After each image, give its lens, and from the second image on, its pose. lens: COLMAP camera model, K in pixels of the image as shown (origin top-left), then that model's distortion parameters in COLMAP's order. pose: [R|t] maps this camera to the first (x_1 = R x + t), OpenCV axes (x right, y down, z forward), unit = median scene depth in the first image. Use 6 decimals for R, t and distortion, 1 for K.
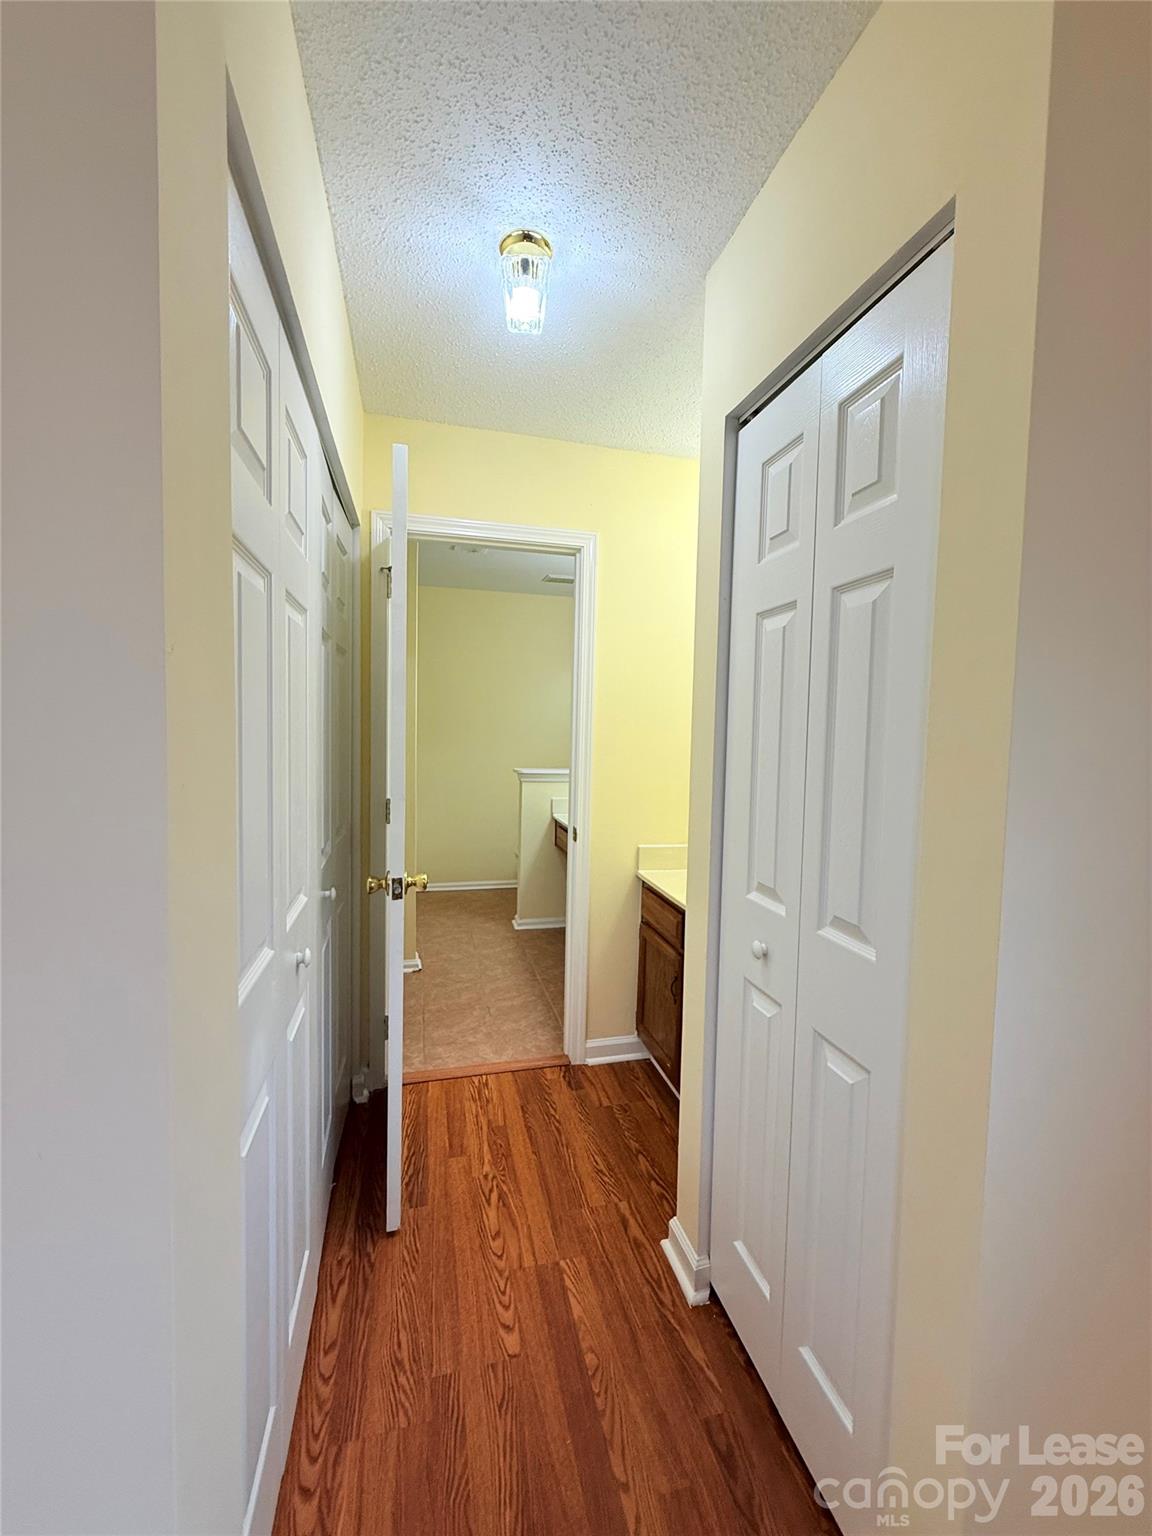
lens RADIAL K [[619.7, 0, 577.9], [0, 619.7, 767.4], [0, 0, 1]] dist [-0.000387, -0.000061]
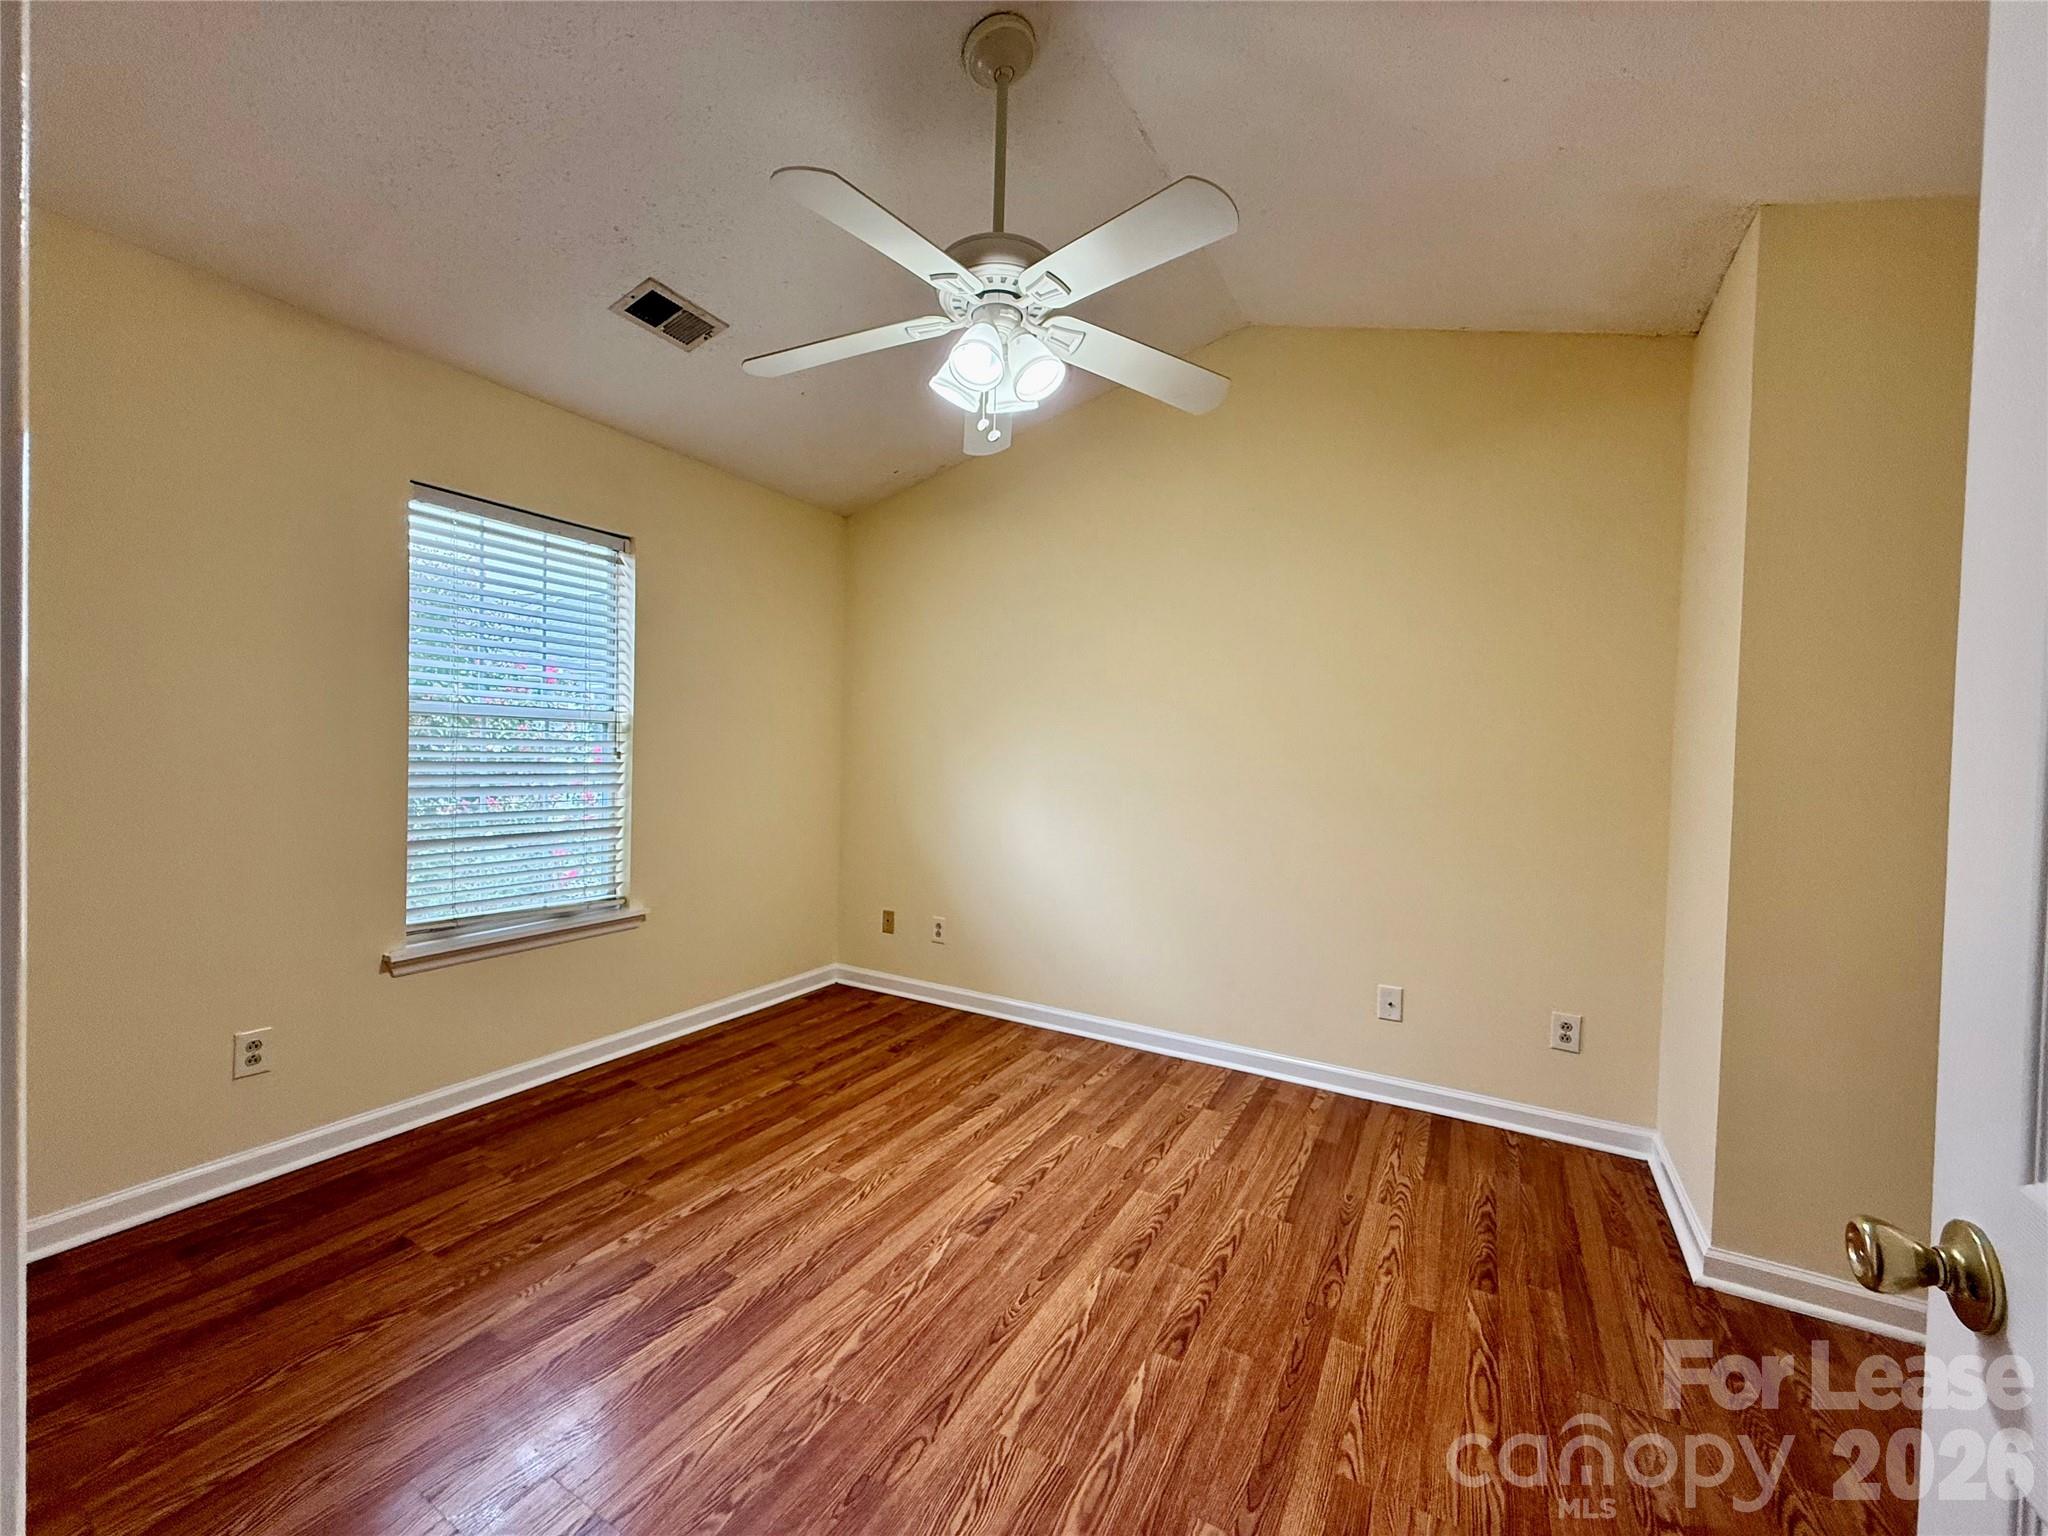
lens RADIAL K [[826.3, 0, 1025.3], [0, 826.3, 765.0], [0, 0, 1]] dist [-0.000387, -0.000061]
pose [[-0.729796, -0.038346, 0.682589, -0.450692], [0.009318, 0.997775, 0.066014, -0.046074], [-0.683602, 0.054537, -0.727815, 1.831319]]
